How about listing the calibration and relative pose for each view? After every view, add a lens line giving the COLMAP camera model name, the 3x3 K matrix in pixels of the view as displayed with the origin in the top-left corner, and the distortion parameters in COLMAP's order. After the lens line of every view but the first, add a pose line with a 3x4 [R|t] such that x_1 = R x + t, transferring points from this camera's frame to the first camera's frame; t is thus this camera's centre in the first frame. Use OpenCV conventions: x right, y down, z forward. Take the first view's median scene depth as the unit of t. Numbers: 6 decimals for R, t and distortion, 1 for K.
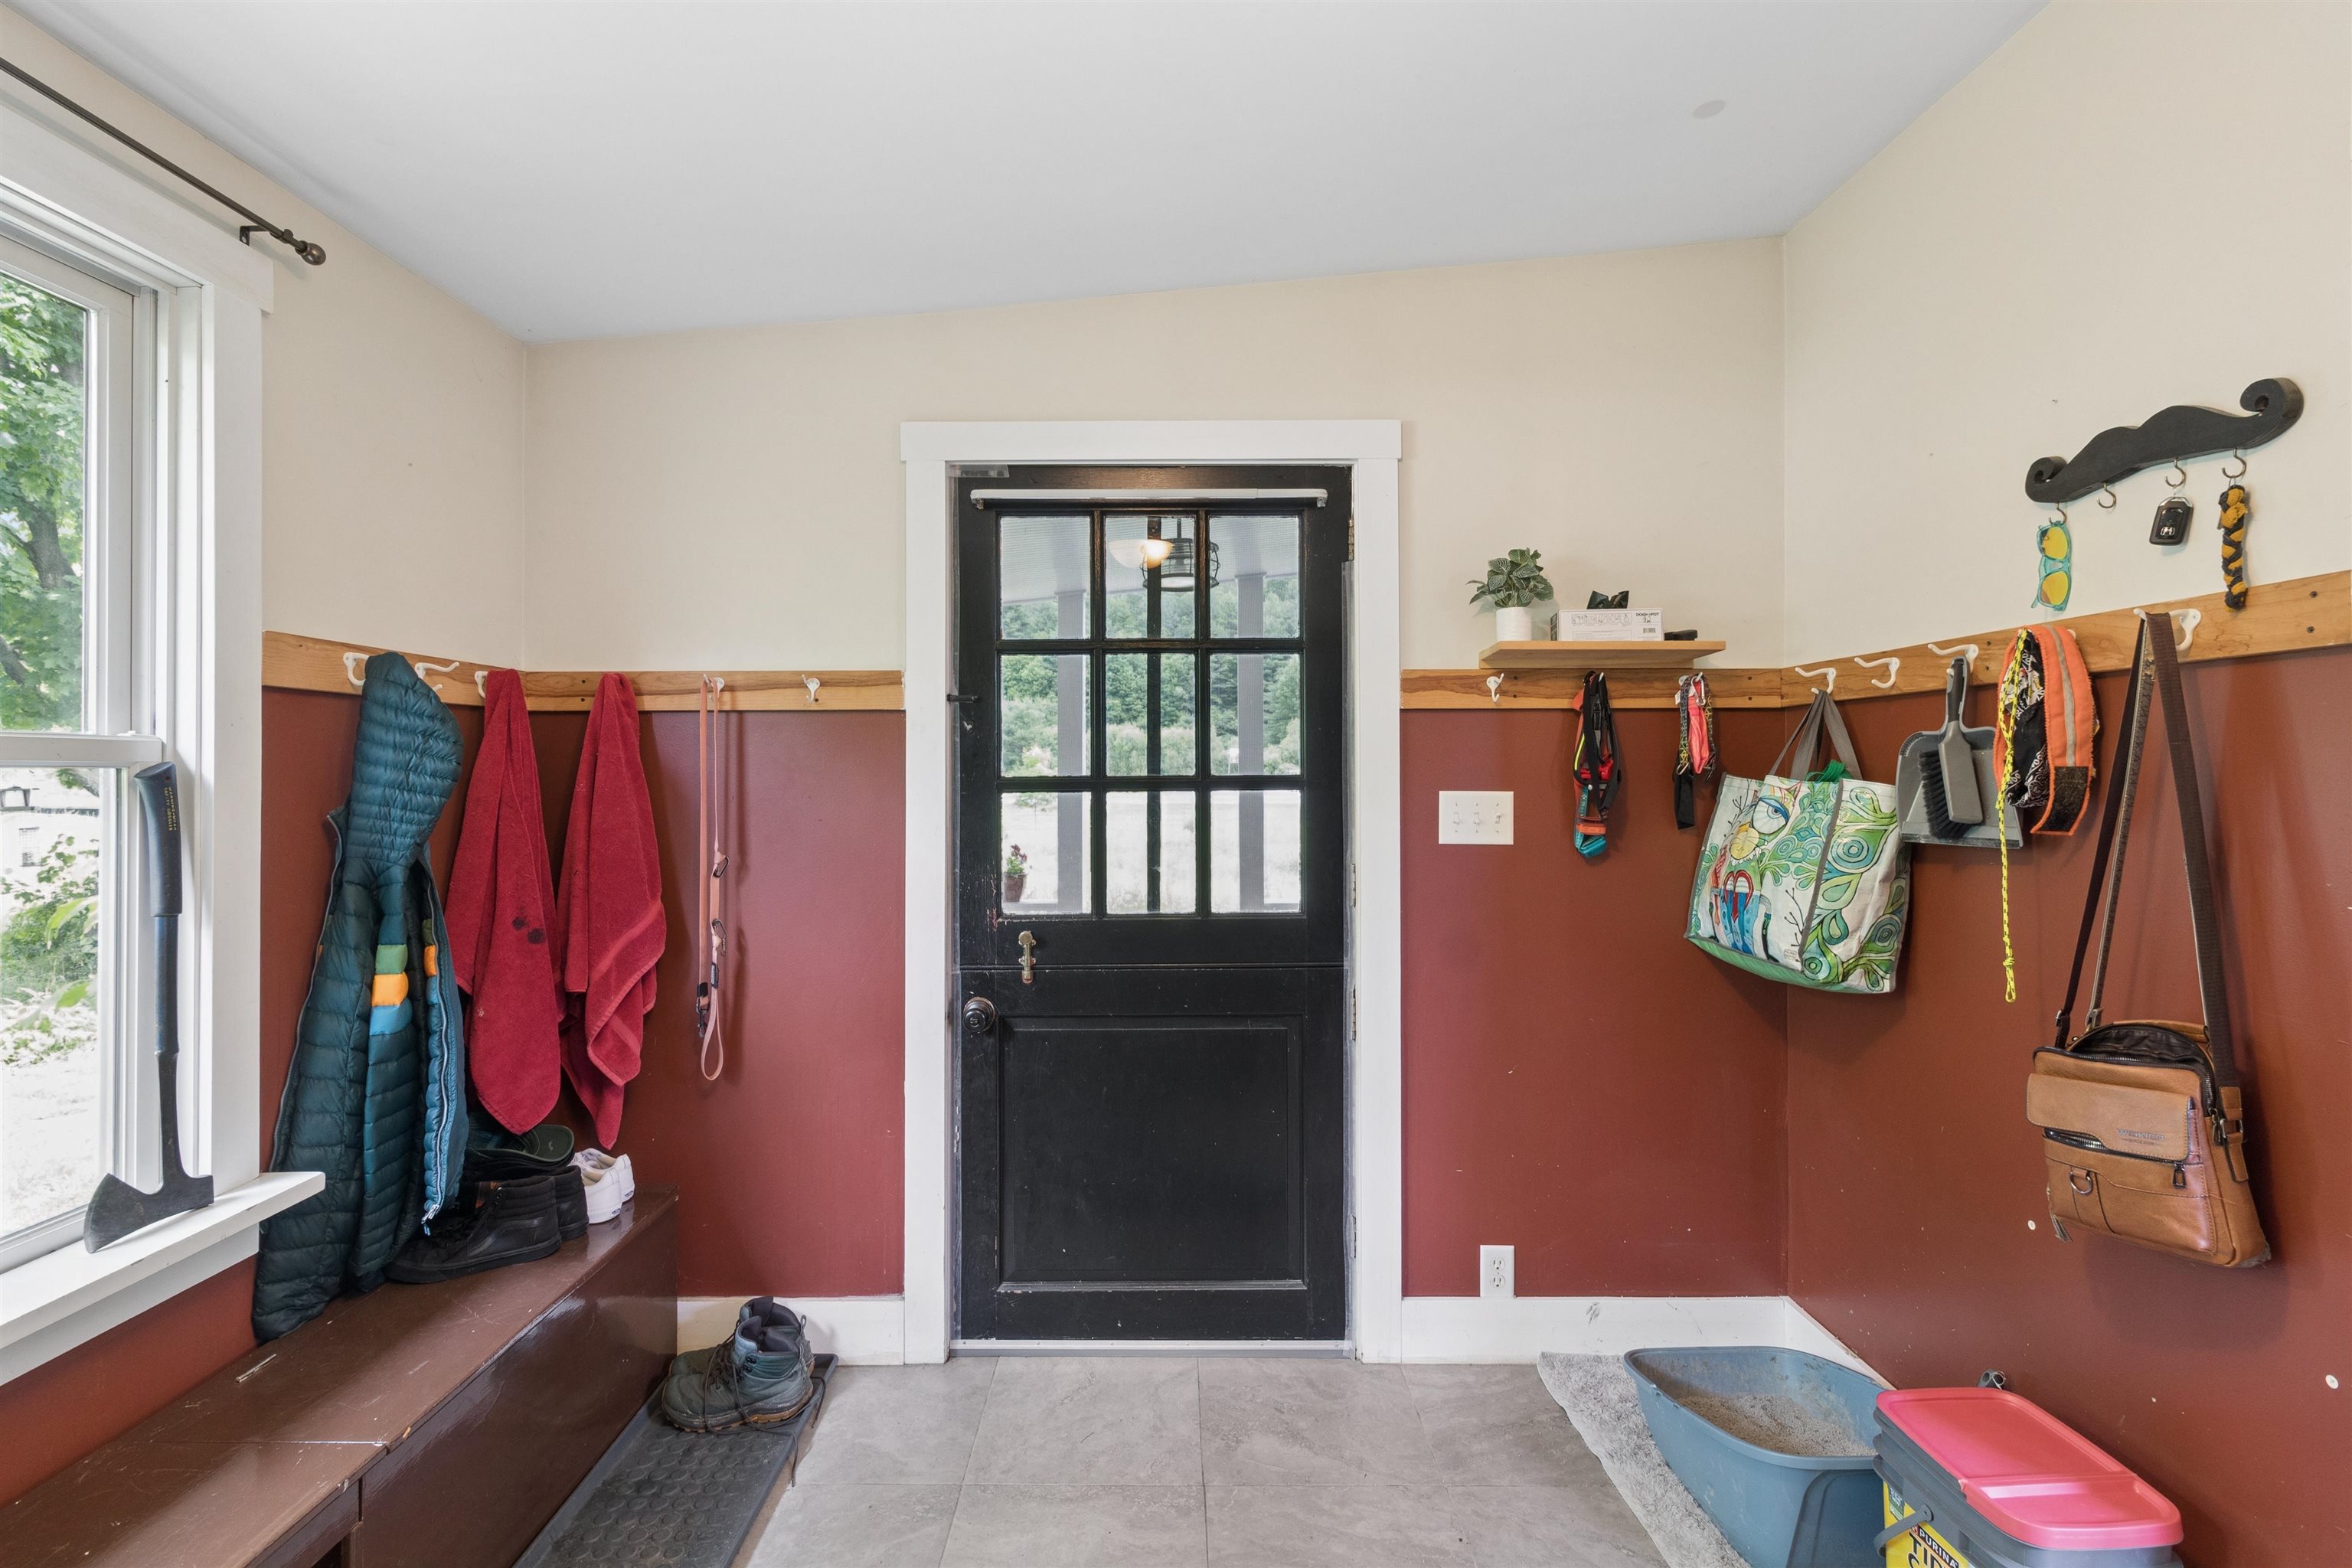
lens RADIAL K [[1085.8, 0, 1184.0], [0, 1085.8, 767.3], [0, 0, 1]] dist [-0.000230, 0.000585]
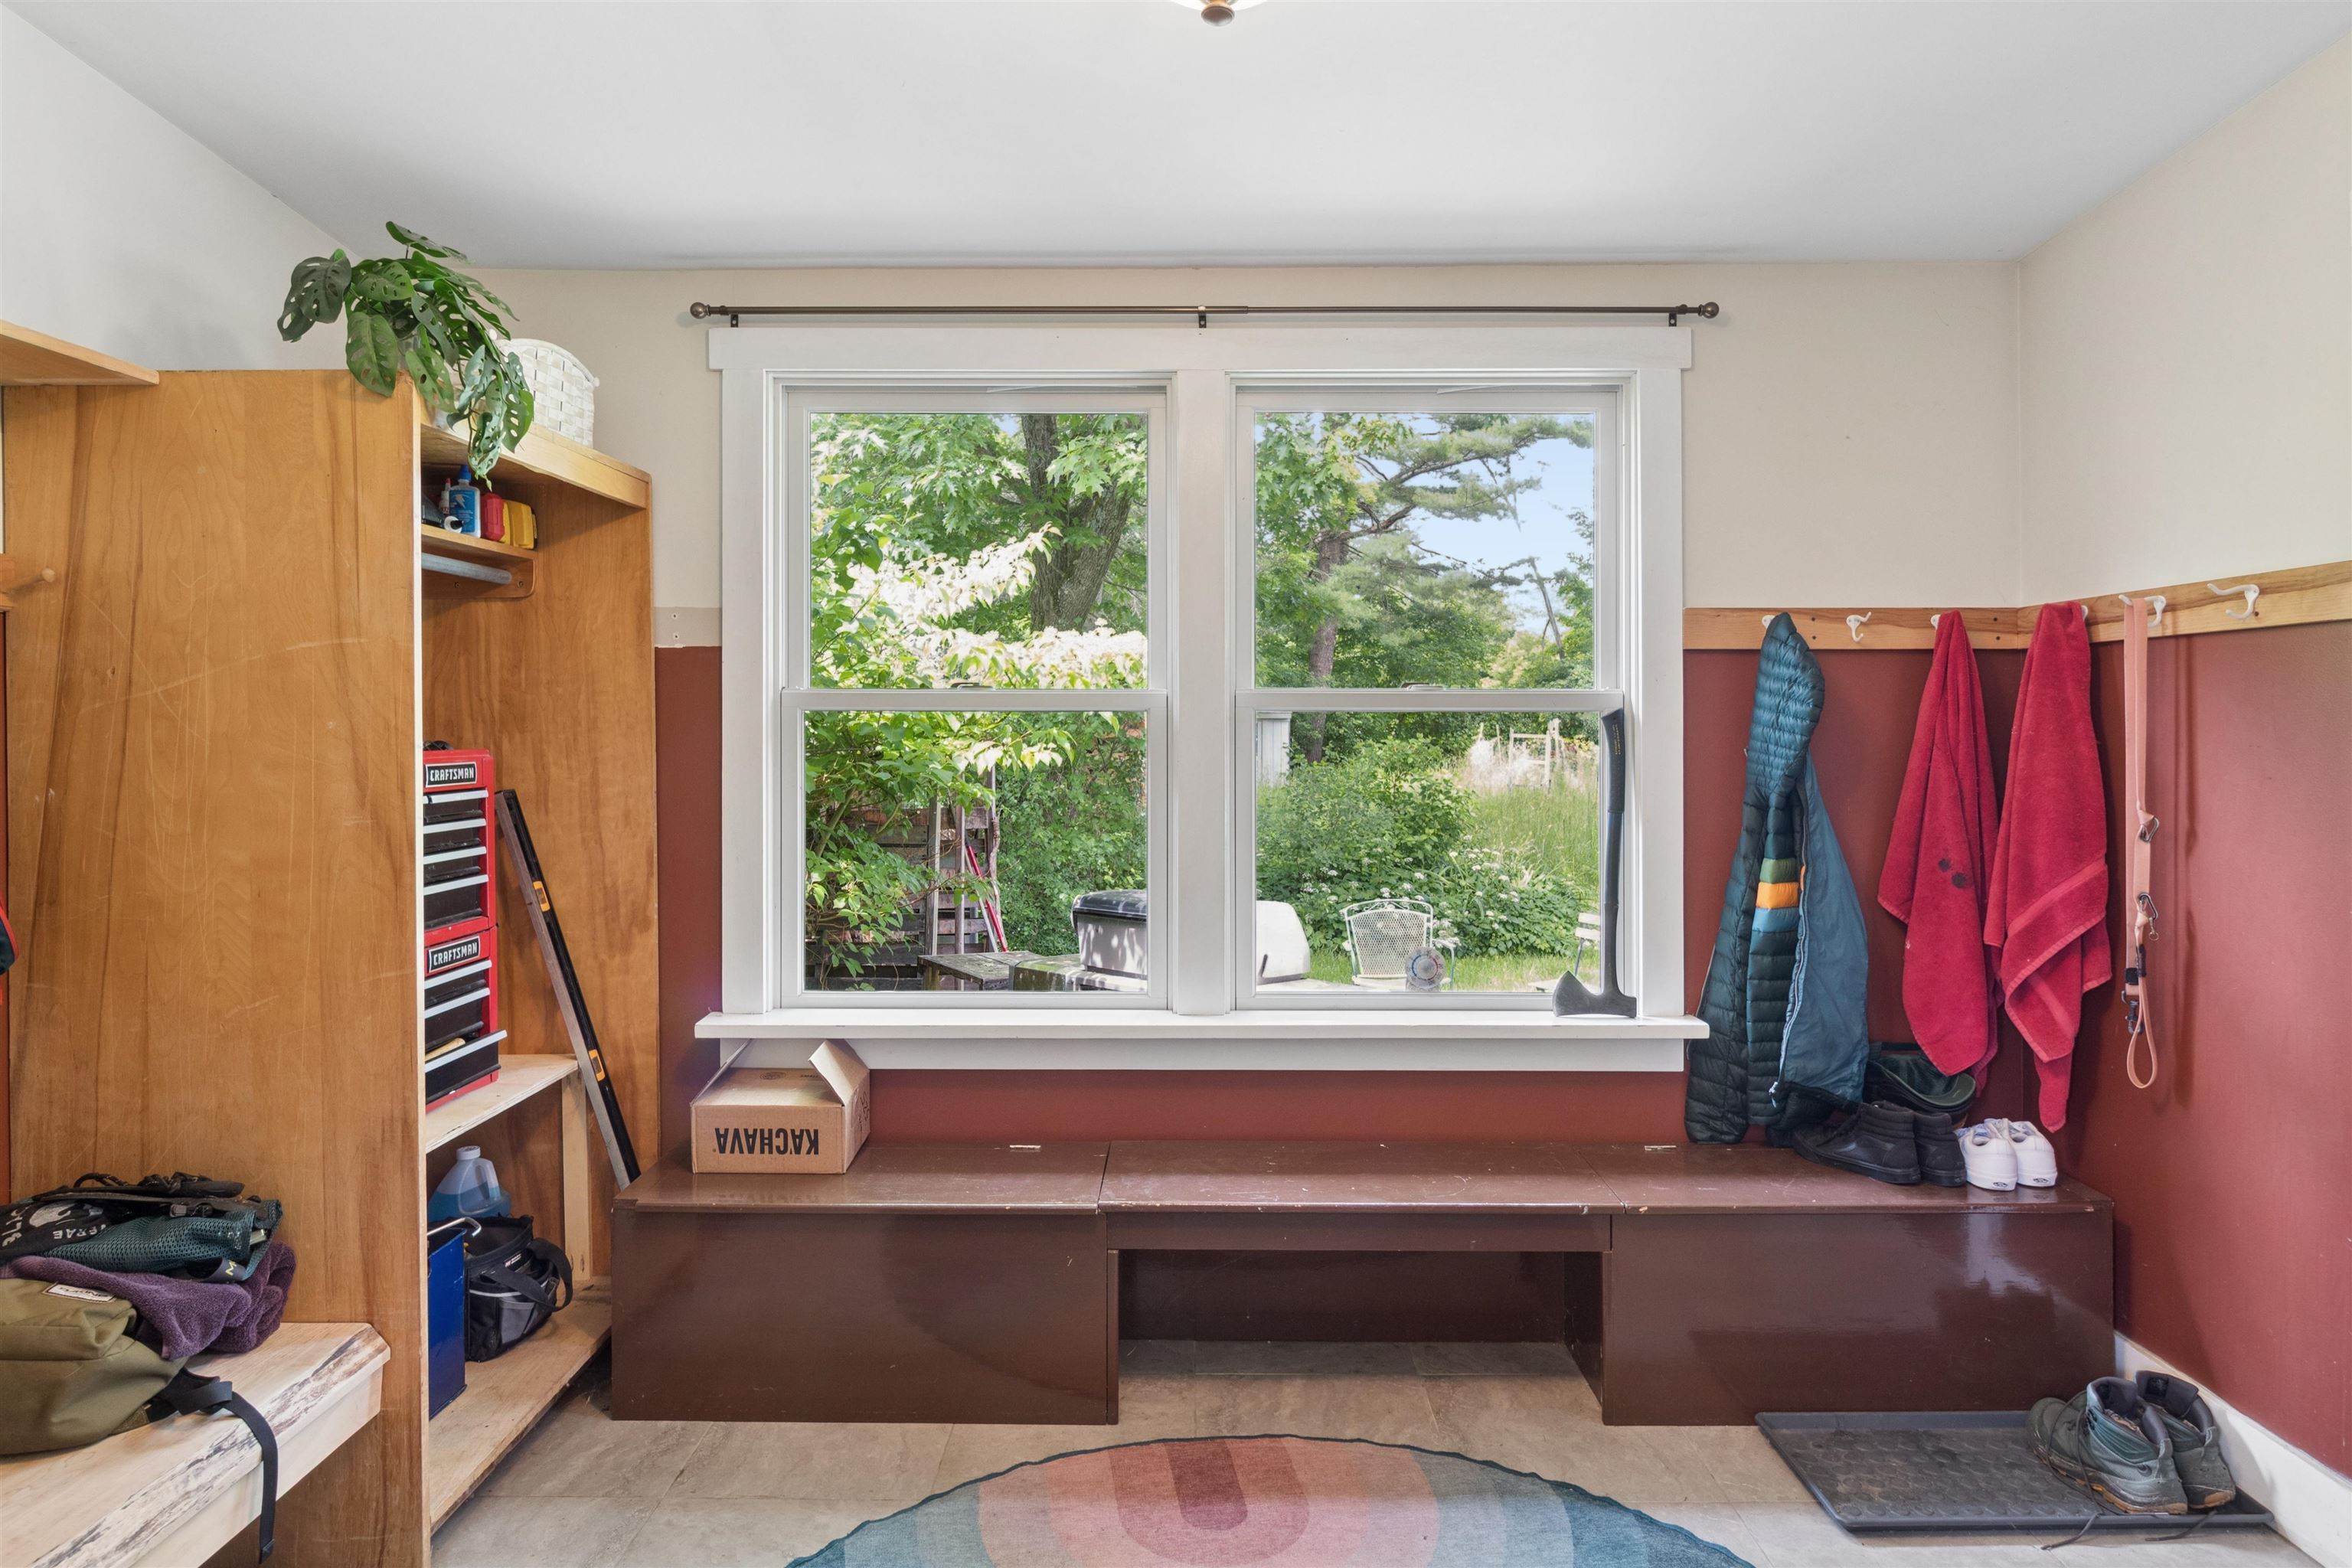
lens RADIAL K [[1390.7, 0, 1205.0], [0, 1390.7, 738.1], [0, 0, 1]] dist [-0.007483, 0.002146]
pose [[-0.014810, 0.010871, -0.999831, 0.683439], [0.004338, 0.999932, 0.010808, 0.010001], [0.999881, -0.004177, -0.014856, 0.340342]]
